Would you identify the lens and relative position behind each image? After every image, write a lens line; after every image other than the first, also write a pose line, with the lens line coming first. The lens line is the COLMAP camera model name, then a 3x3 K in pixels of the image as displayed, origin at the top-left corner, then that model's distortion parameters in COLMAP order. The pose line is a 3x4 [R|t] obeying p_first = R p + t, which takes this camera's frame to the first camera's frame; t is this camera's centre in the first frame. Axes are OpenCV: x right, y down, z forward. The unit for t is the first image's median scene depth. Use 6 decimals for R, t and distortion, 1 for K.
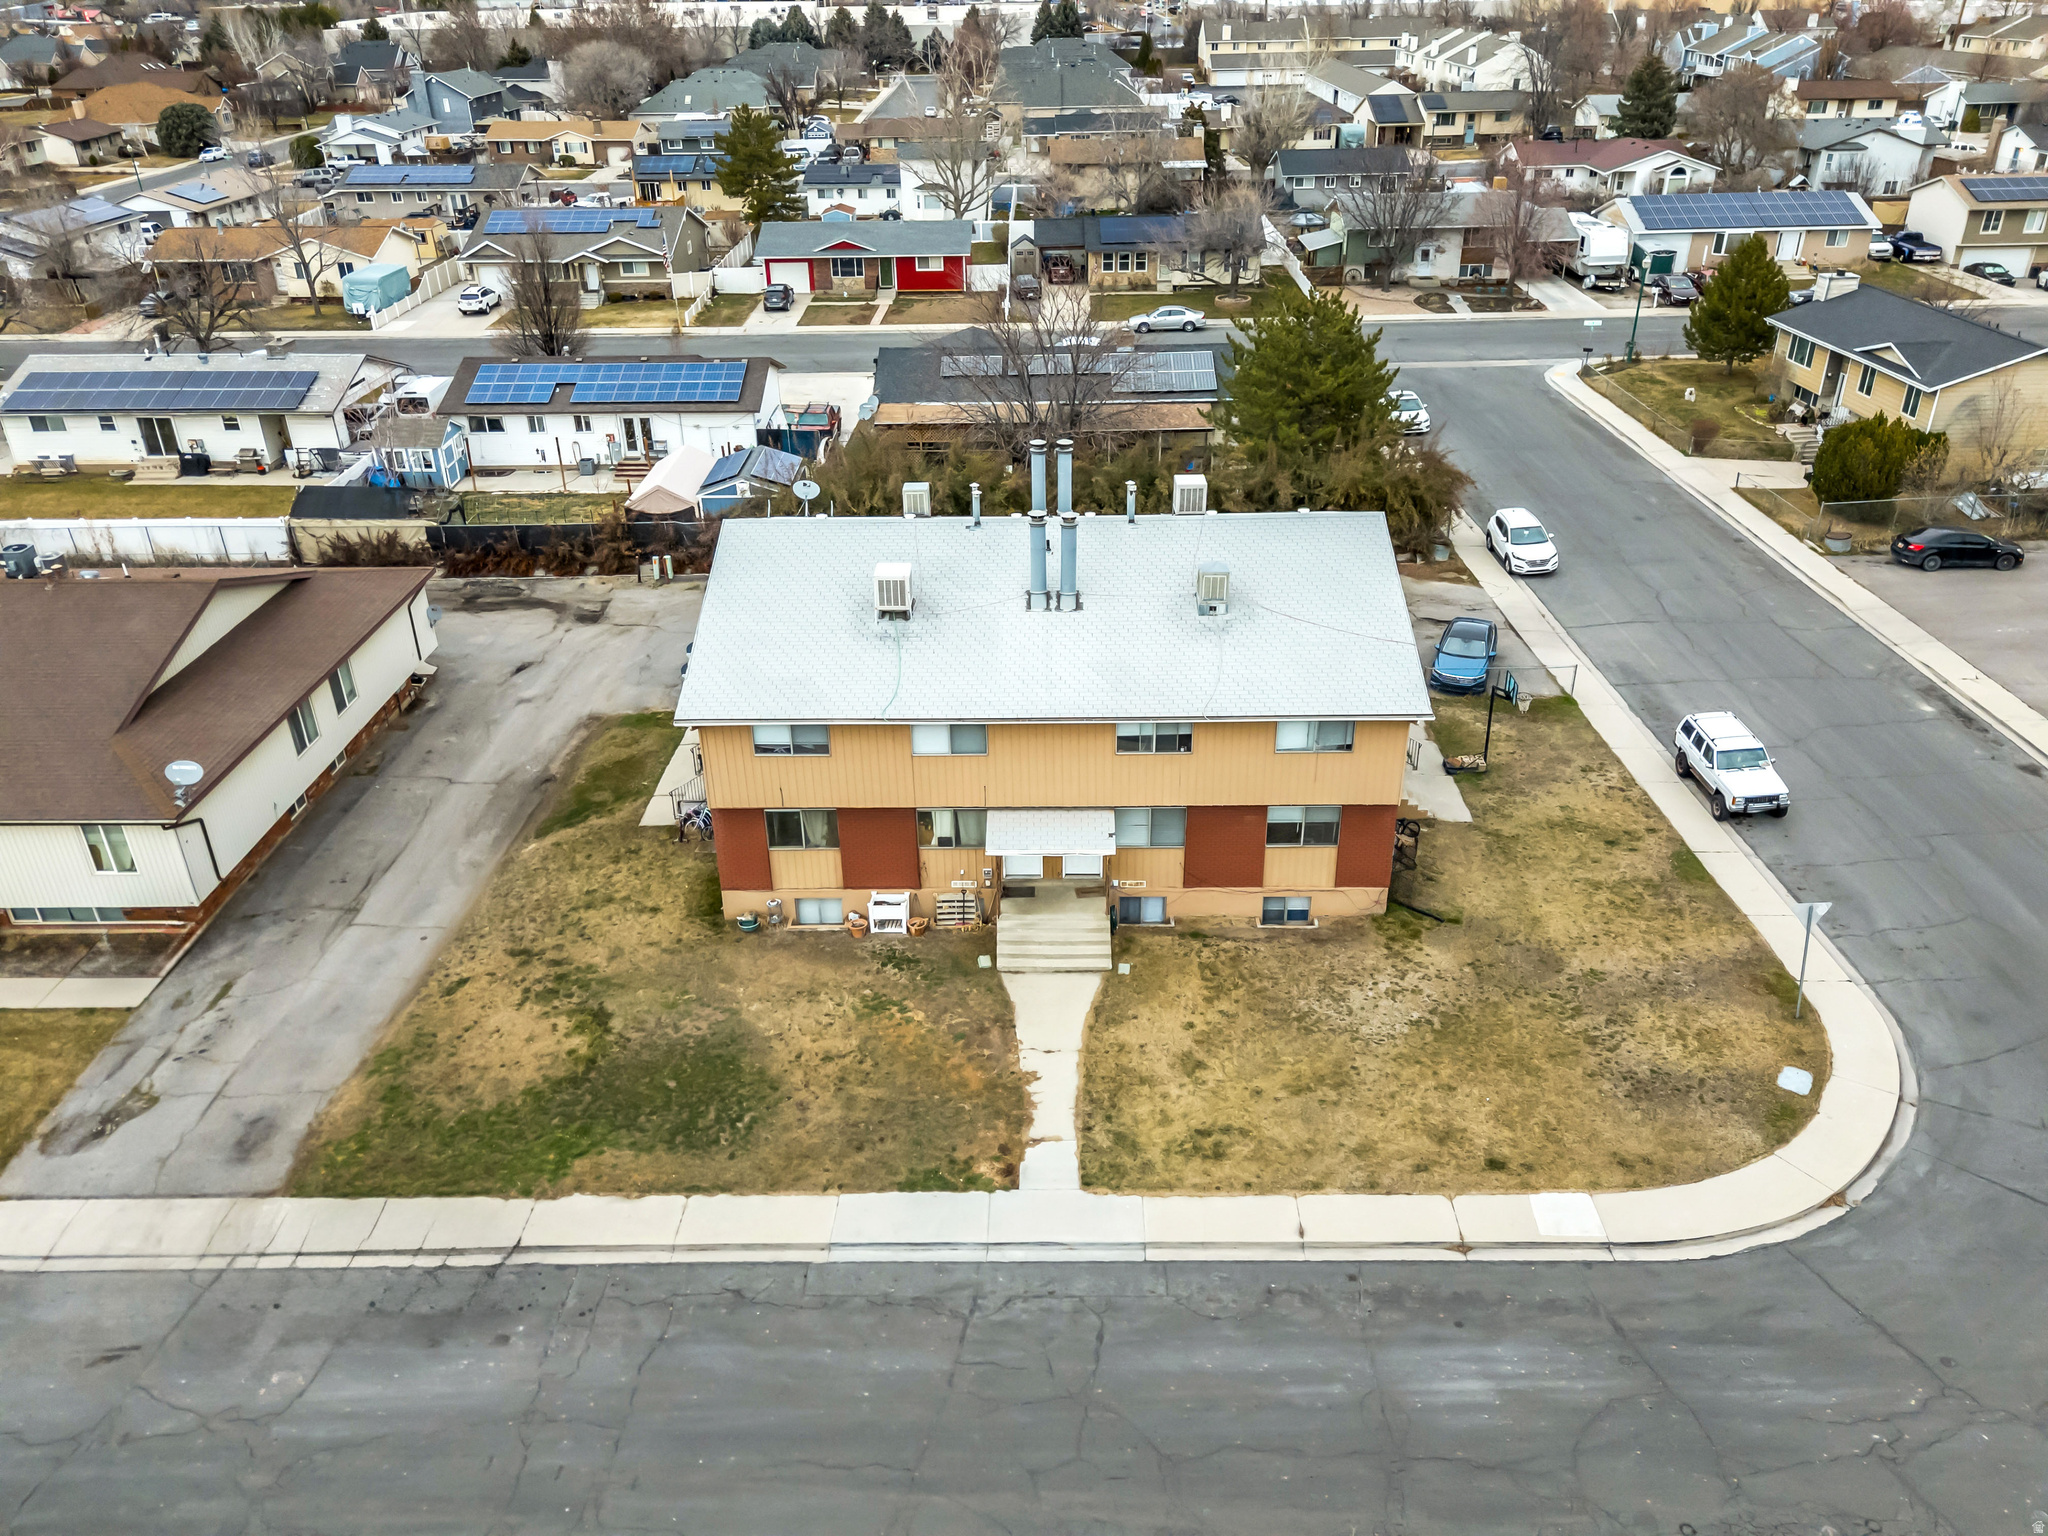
lens RADIAL K [[1505.9, 0, 1026.6], [0, 1505.9, 756.0], [0, 0, 1]] dist [0.063965, -0.048967]
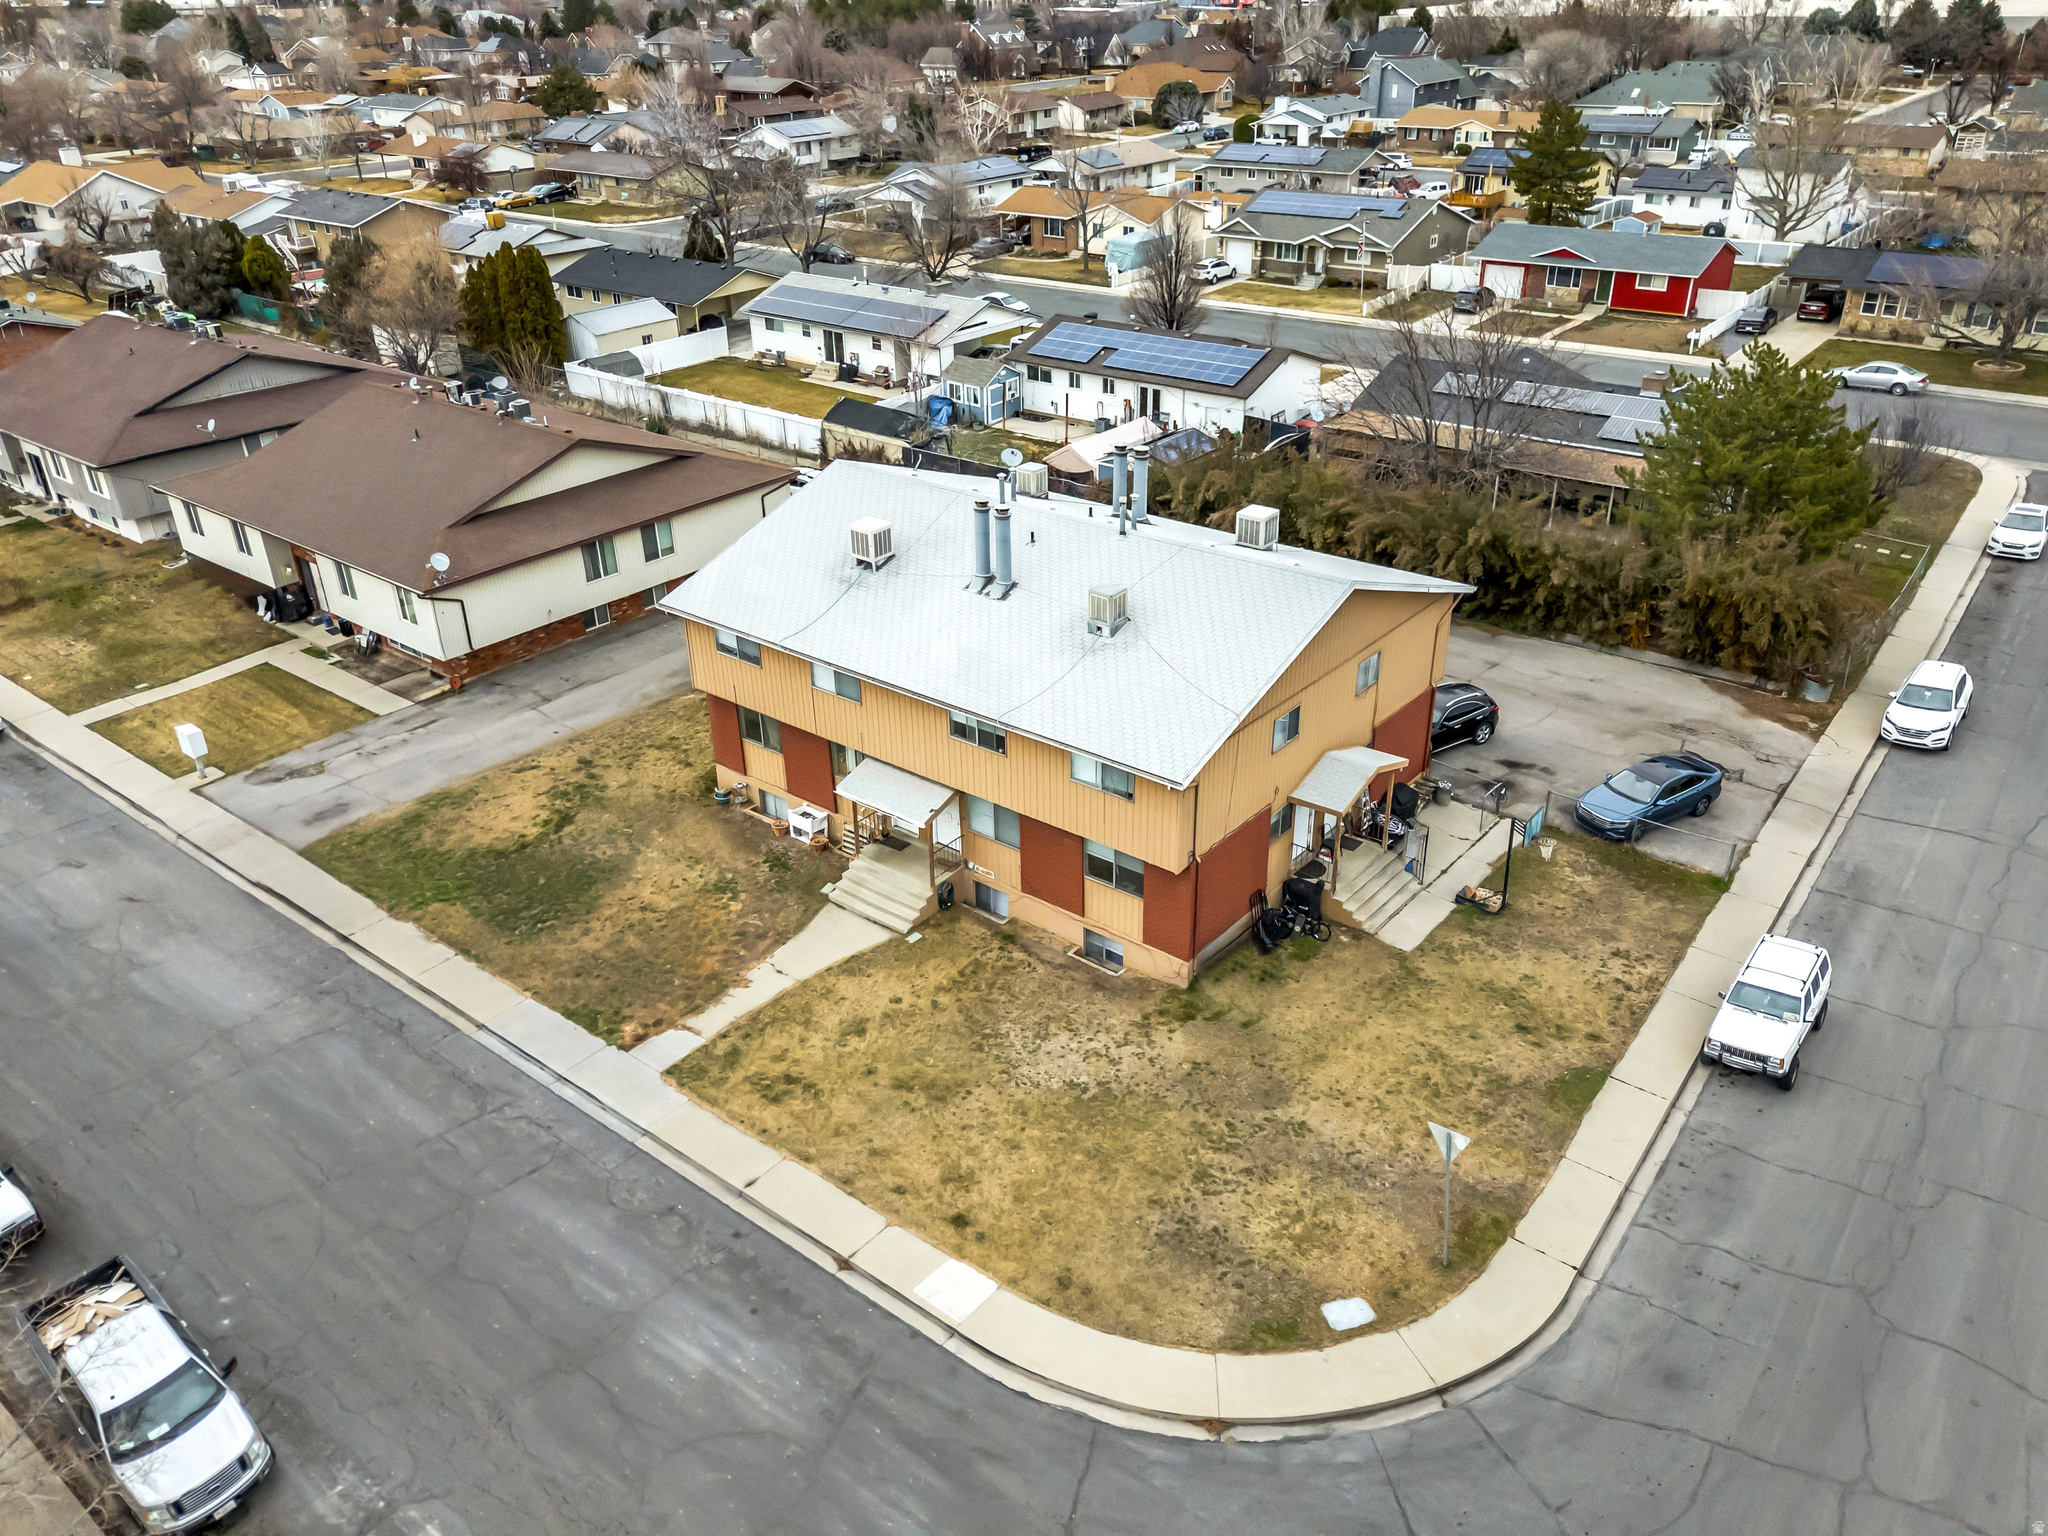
lens RADIAL K [[1505.9, 0, 1030.1], [0, 1505.9, 760.3], [0, 0, 1]] dist [0.063965, -0.048967]
pose [[0.789180, 0.287066, -0.542944, 0.594877], [-0.281667, 0.954759, 0.095392, -0.088938], [0.545764, 0.077648, 0.834333, 0.146856]]
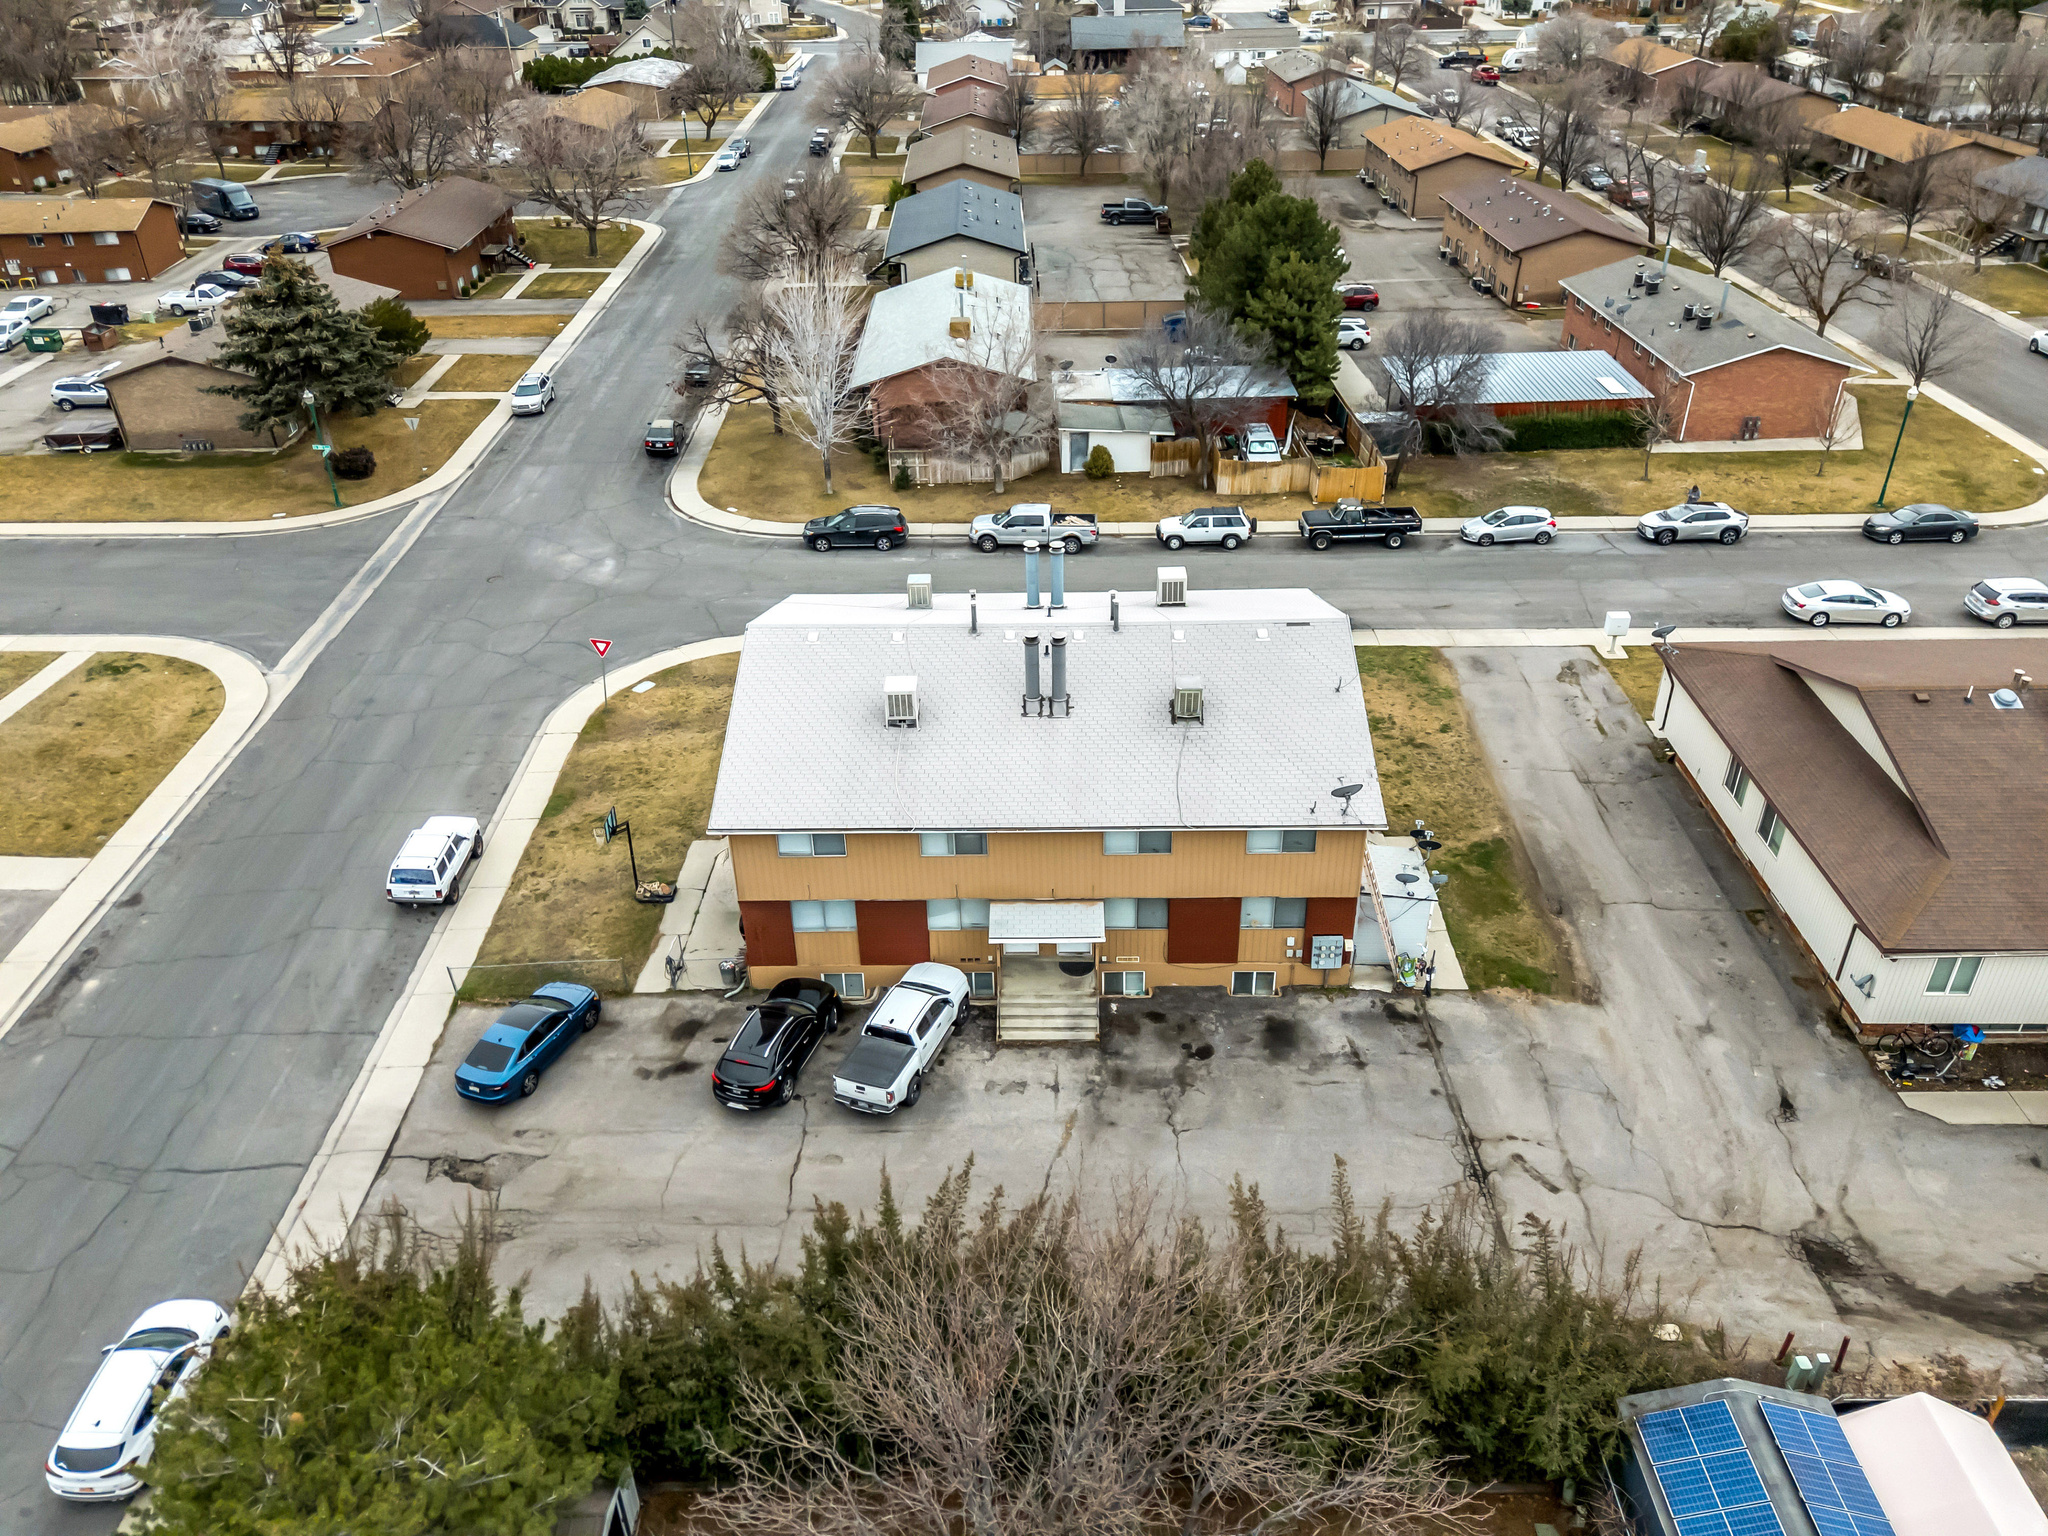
lens RADIAL K [[1505.9, 0, 1027.6], [0, 1505.9, 770.6], [0, 0, 1]] dist [0.063965, -0.048967]
pose [[-0.999369, 0.030633, 0.017951, 0.013560], [0.031074, 0.510022, 0.859600, -1.033045], [0.017177, 0.859616, -0.510652, 1.635595]]
